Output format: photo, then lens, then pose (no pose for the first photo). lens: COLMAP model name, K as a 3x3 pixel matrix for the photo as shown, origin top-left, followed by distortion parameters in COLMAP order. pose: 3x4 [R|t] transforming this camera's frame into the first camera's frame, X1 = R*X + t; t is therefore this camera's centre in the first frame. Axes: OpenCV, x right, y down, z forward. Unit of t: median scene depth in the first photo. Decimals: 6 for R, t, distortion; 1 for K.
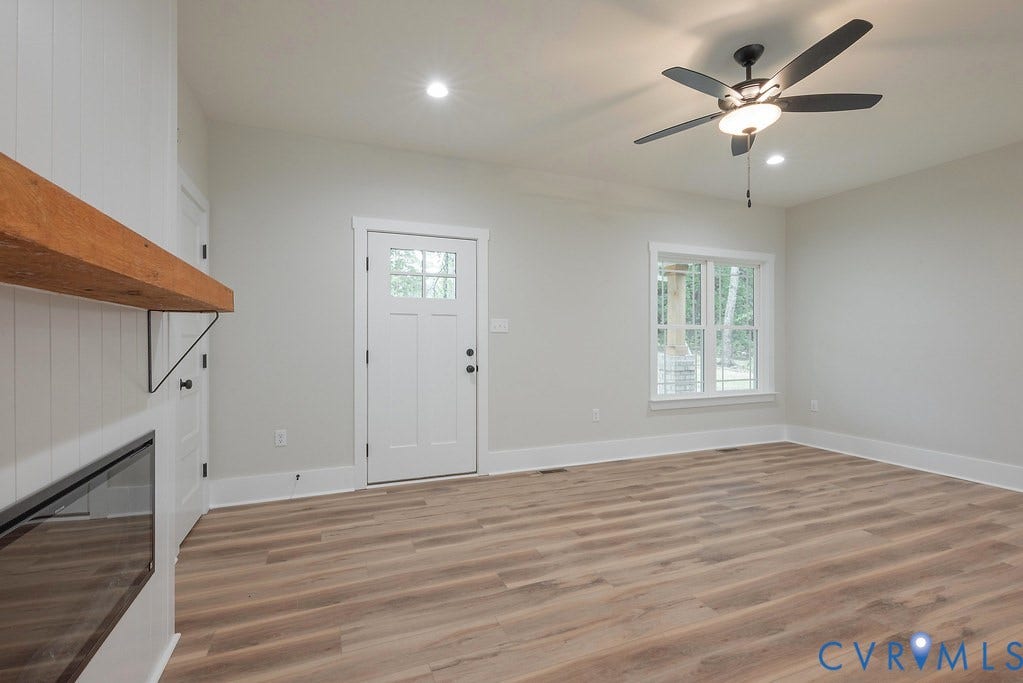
lens RADIAL K [[461.1, 0, 511.5], [0, 461.1, 341.5], [0, 0, 1]] dist [0.003769, 0.000692]
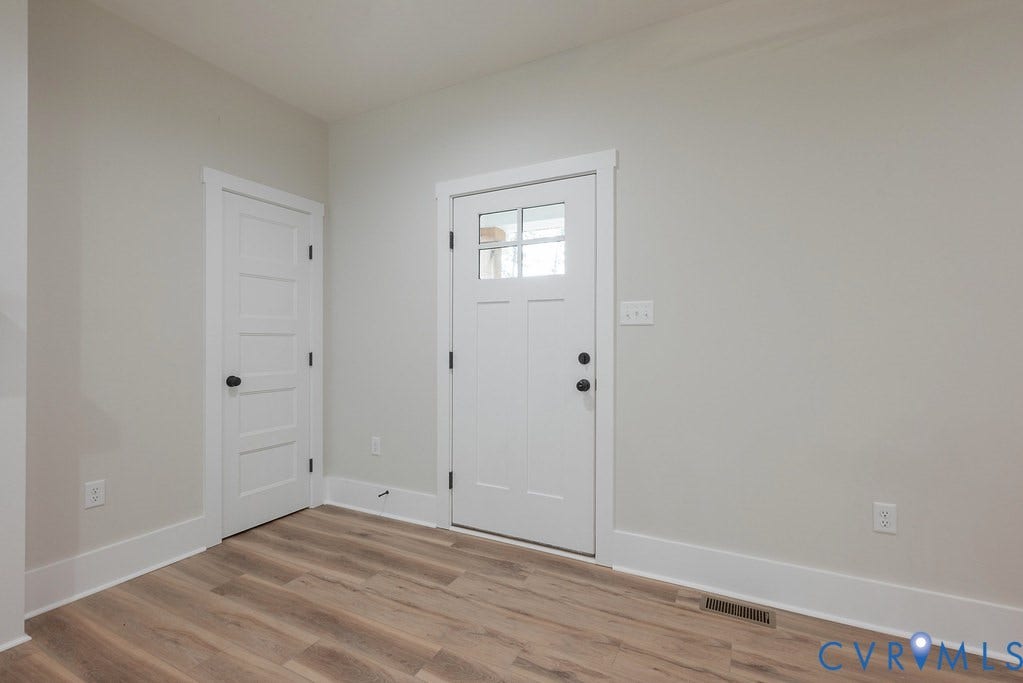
lens RADIAL K [[461.1, 0, 511.5], [0, 461.1, 341.5], [0, 0, 1]] dist [0.003769, 0.000692]
pose [[0.652271, 0.001428, -0.757985, 0.346502], [-0.006328, 0.999974, -0.003562, 0.004454], [0.757959, 0.007120, 0.652263, 0.578244]]
